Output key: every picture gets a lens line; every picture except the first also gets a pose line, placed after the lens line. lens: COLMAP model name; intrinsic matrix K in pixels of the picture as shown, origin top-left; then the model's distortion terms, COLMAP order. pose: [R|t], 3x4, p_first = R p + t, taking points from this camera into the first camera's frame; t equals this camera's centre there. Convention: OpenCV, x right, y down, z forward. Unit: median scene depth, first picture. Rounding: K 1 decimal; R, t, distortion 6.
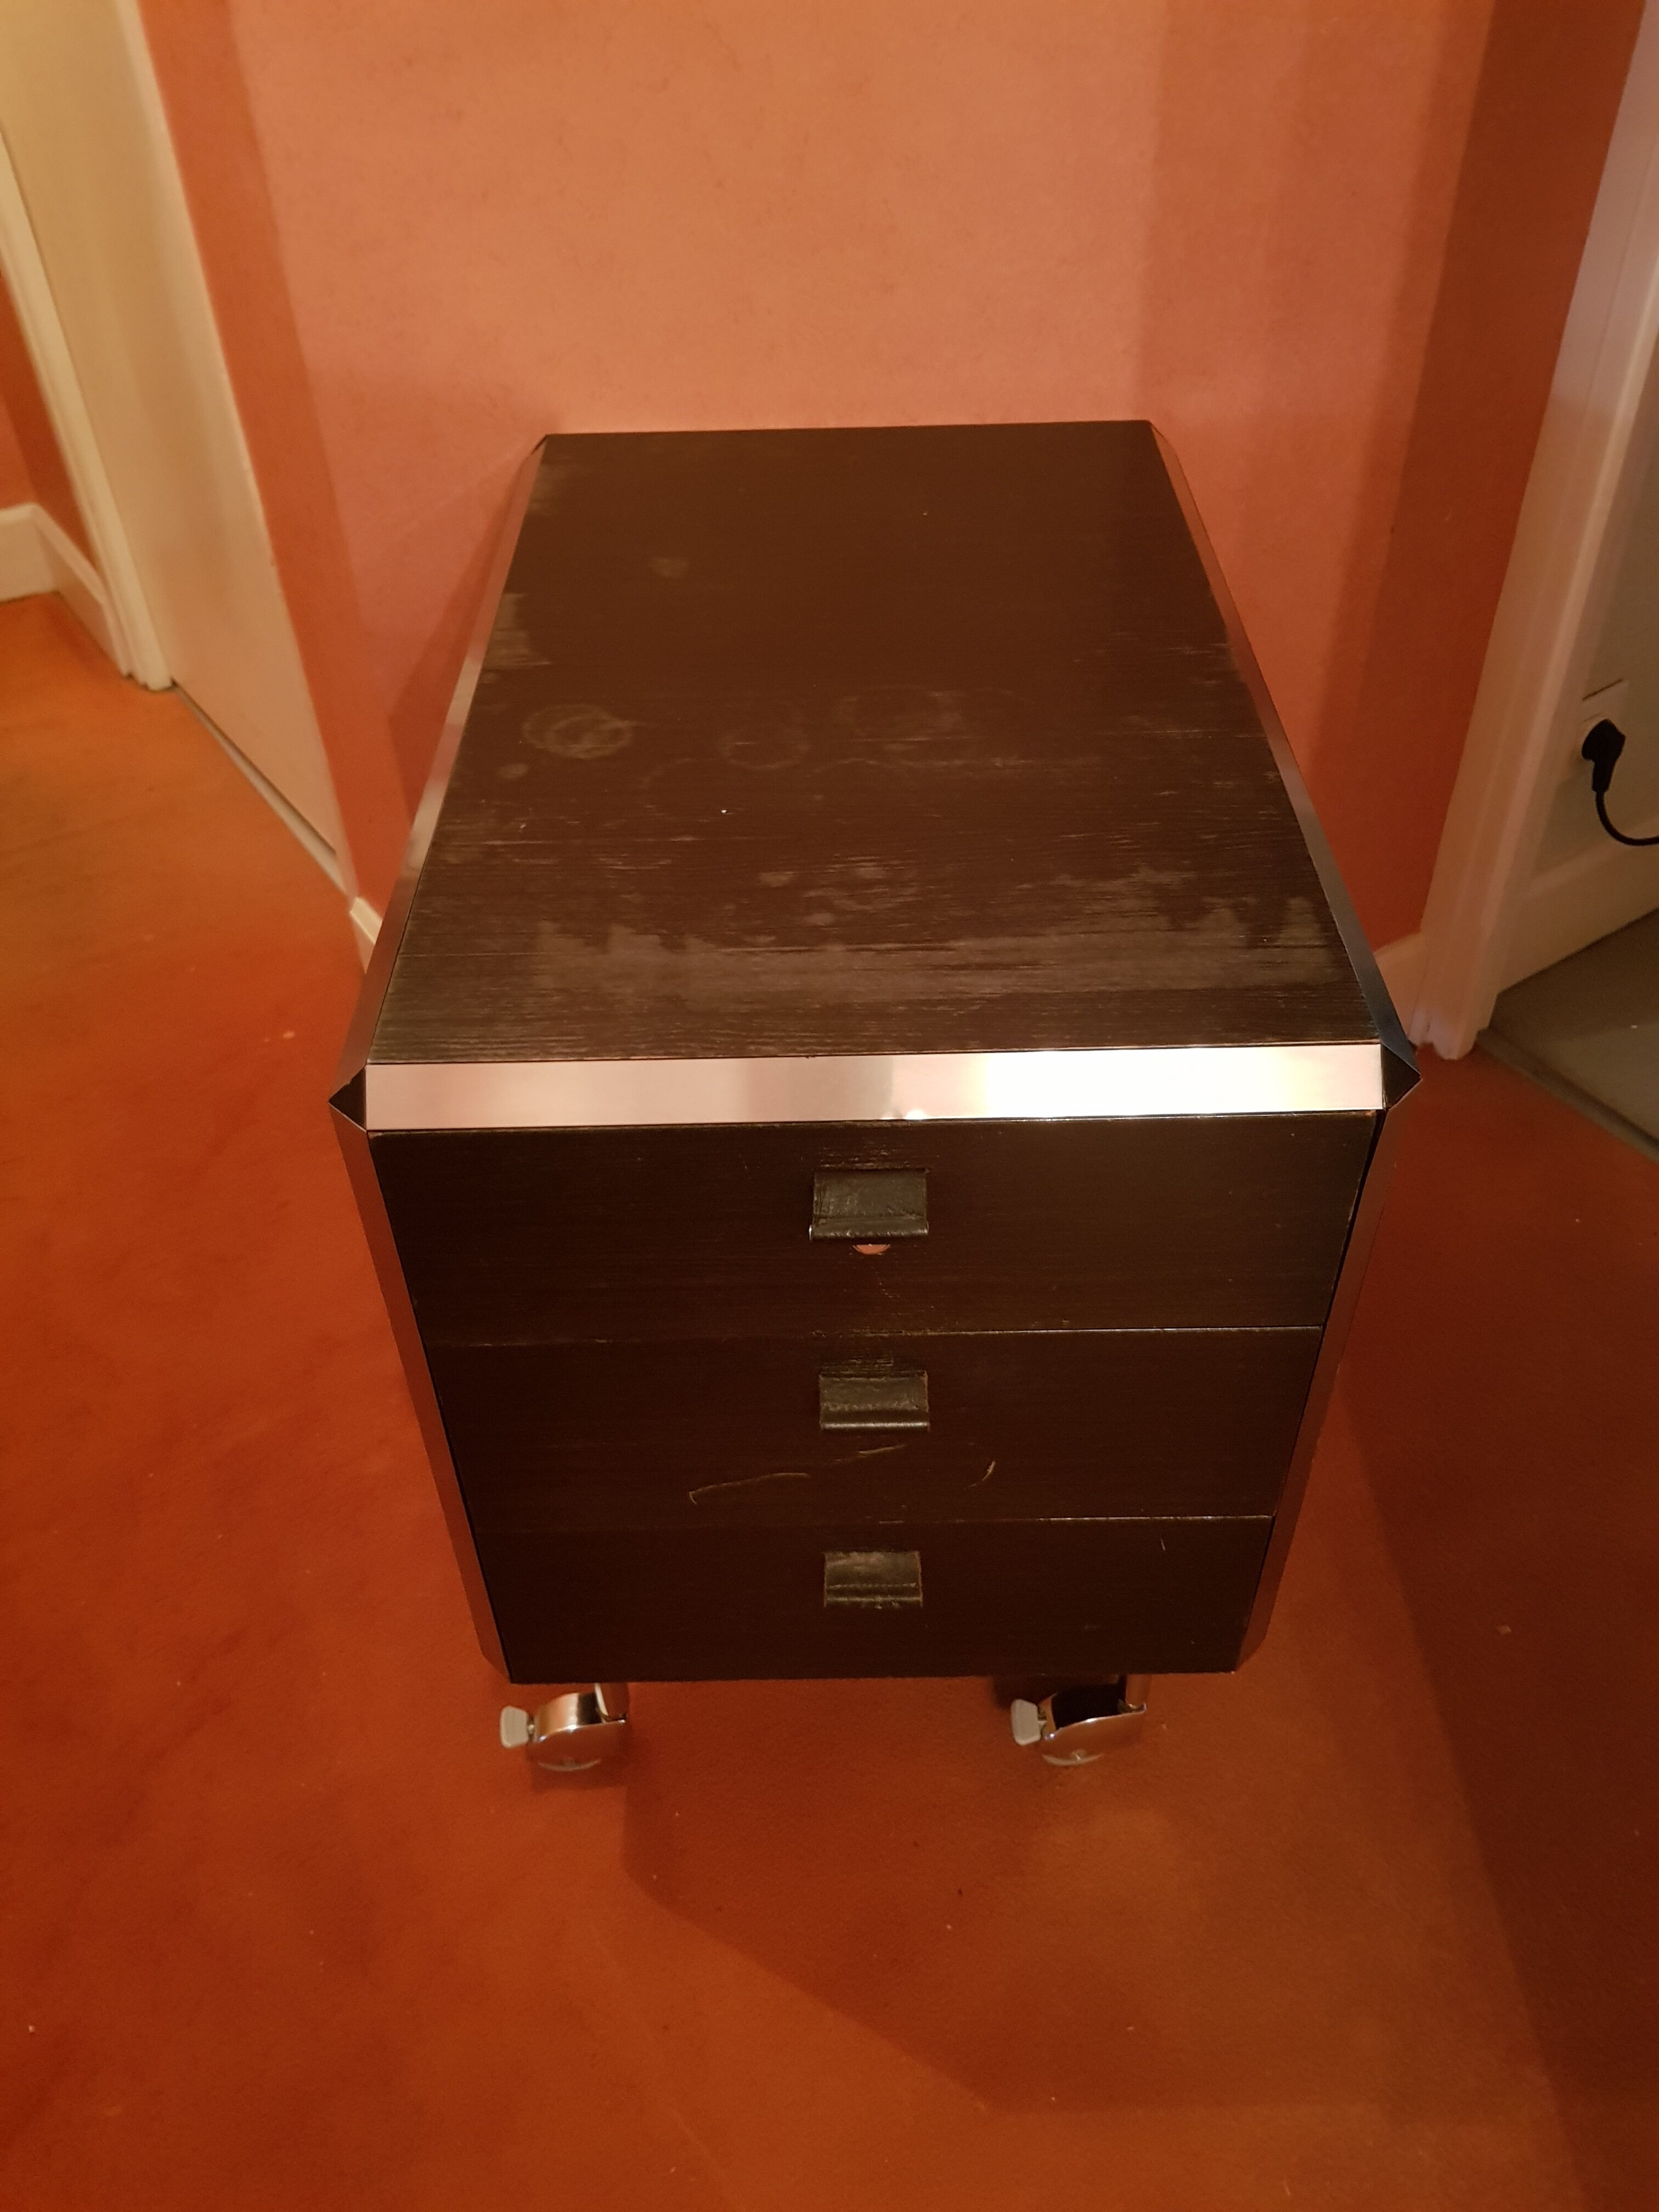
lens RADIAL K [[1742.0, 0, 829.5], [0, 1742.0, 1106.0], [0, 0, 1]] dist [0.096870, -0.174818]
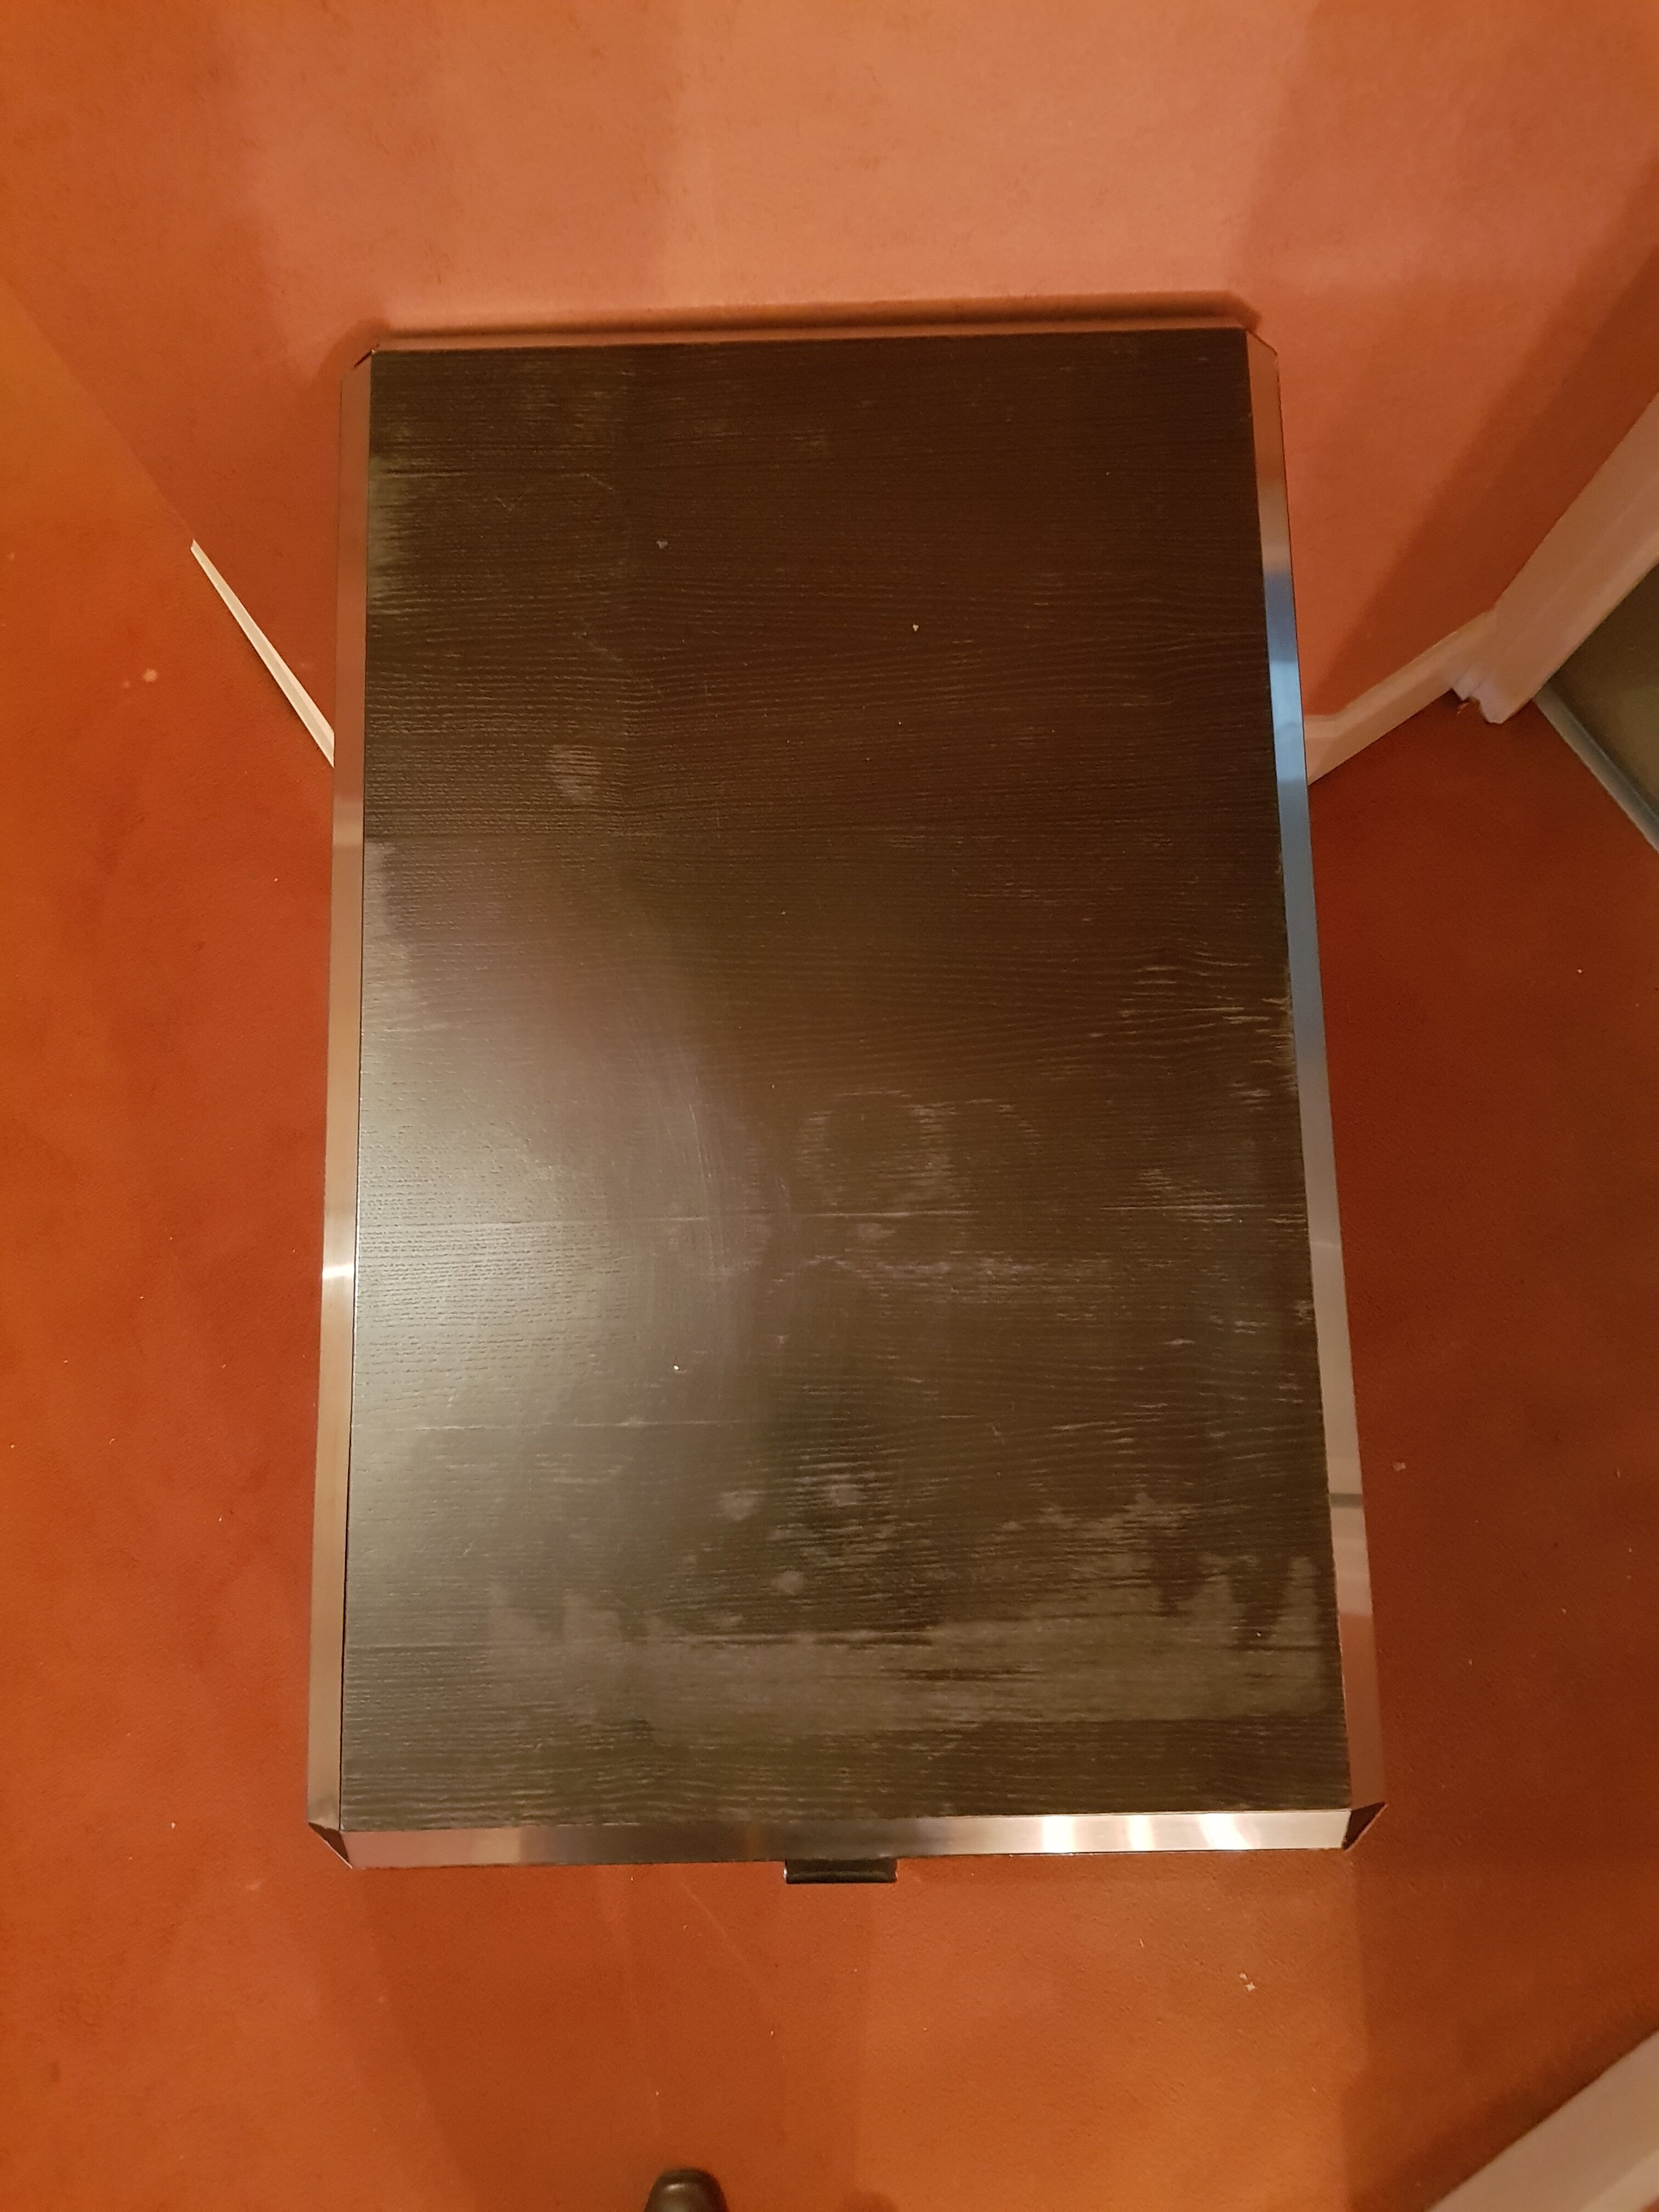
lens RADIAL K [[1742.0, 0, 829.5], [0, 1742.0, 1106.0], [0, 0, 1]] dist [0.096870, -0.174818]
pose [[0.999742, -0.016929, 0.015114, 0.006783], [0.003745, 0.779926, 0.625860, -0.904836], [-0.022383, -0.625643, 0.779789, 0.435347]]
